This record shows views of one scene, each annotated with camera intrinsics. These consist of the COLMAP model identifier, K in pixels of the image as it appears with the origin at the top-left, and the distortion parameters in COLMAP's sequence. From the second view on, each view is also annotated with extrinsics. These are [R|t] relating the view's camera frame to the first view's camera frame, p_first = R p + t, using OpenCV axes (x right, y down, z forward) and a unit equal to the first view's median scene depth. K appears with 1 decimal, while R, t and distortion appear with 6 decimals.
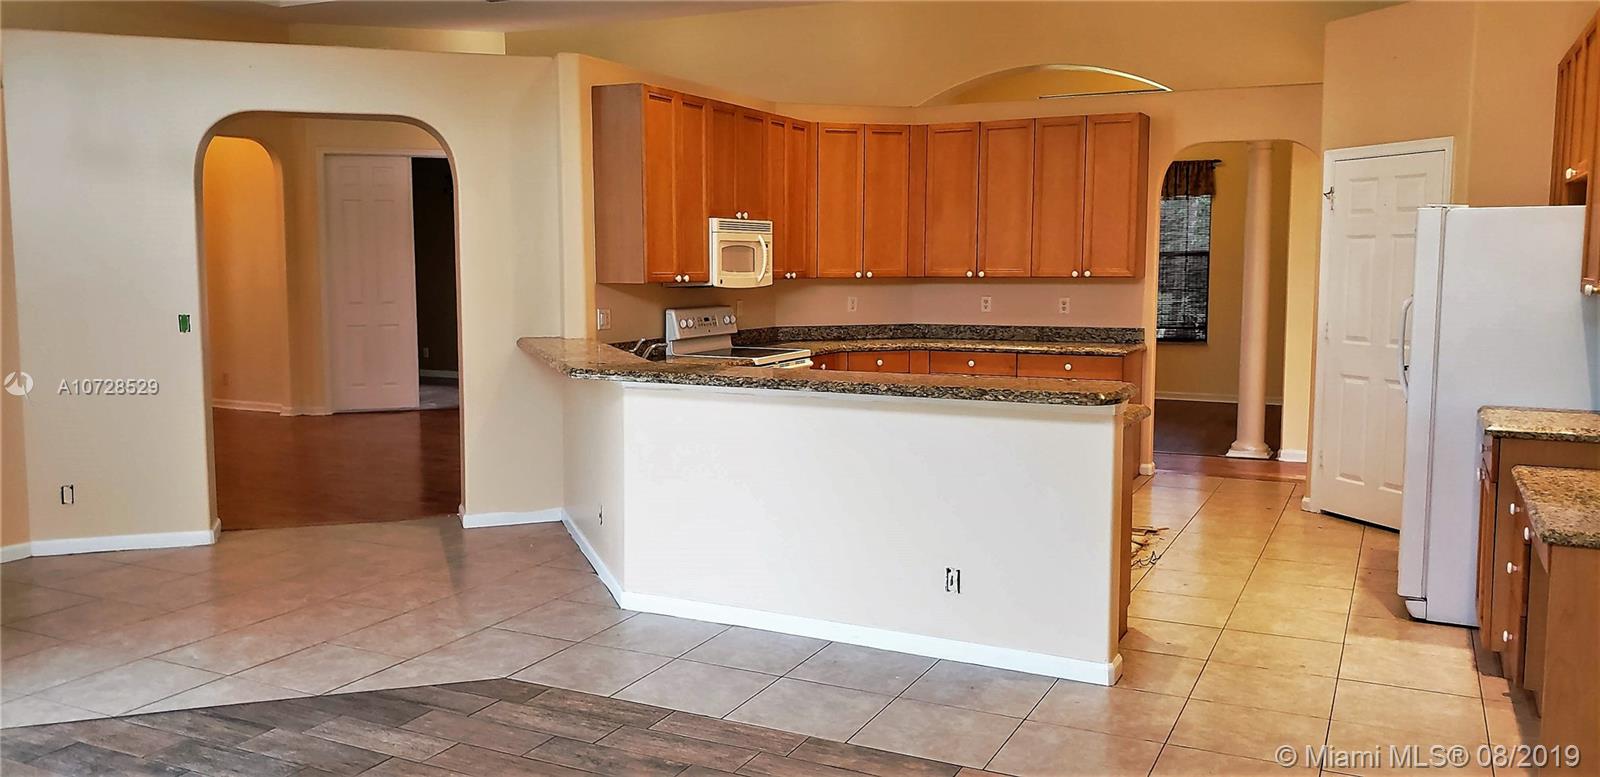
lens RADIAL K [[1245.8, 0, 775.2], [0, 1245.8, 386.5], [0, 0, 1]] dist [0.110173, -0.191137]
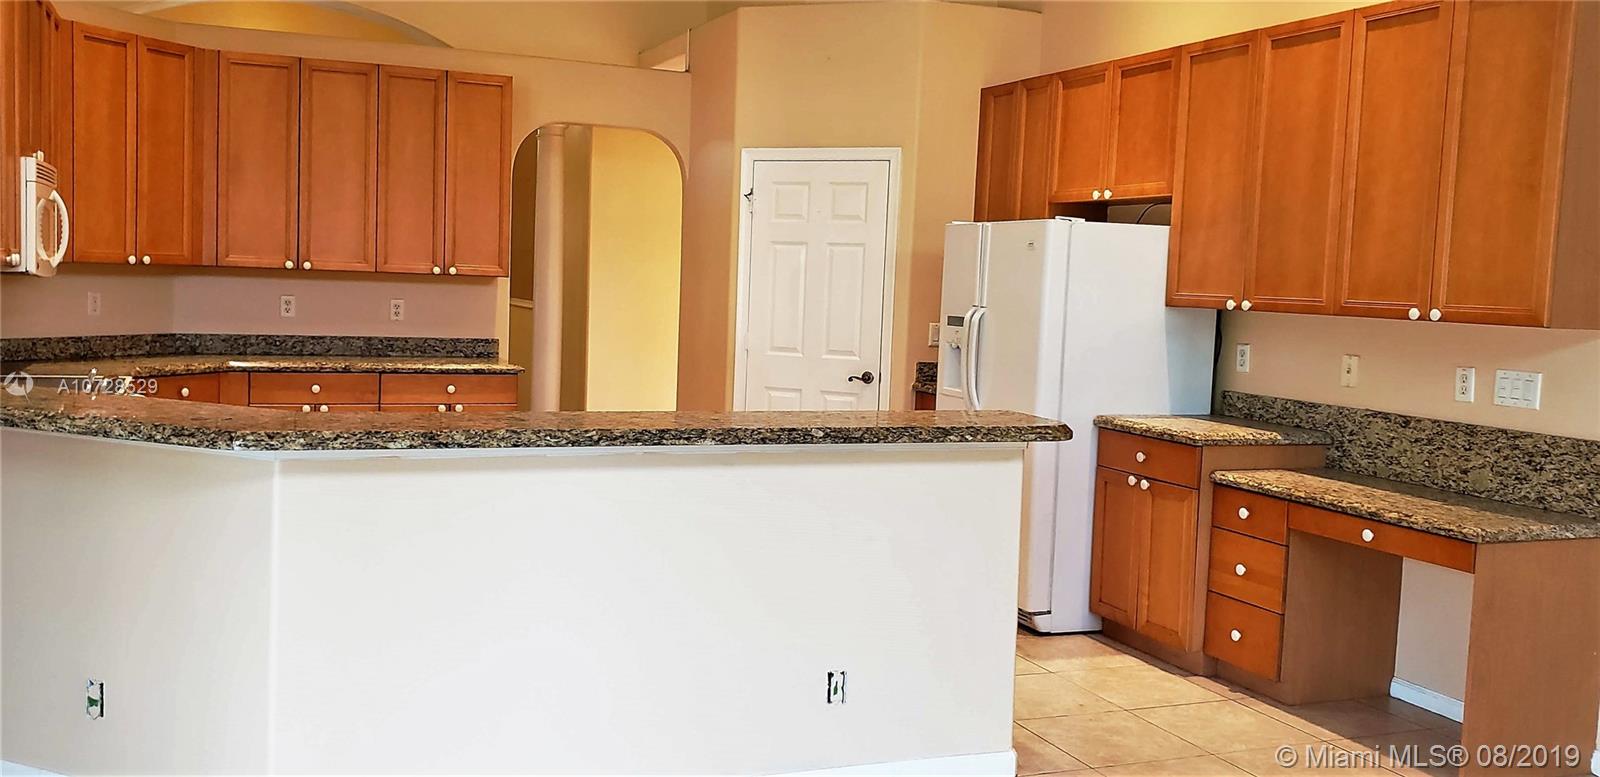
lens RADIAL K [[1394.0, 0, 775.0], [0, 1394.0, 363.3], [0, 0, 1]] dist [0.058368, -0.000857]
pose [[0.661140, -0.023216, 0.749903, -0.276638], [0.039762, 0.999201, -0.004122, -0.019329], [-0.749208, 0.032543, 0.661535, 0.261823]]
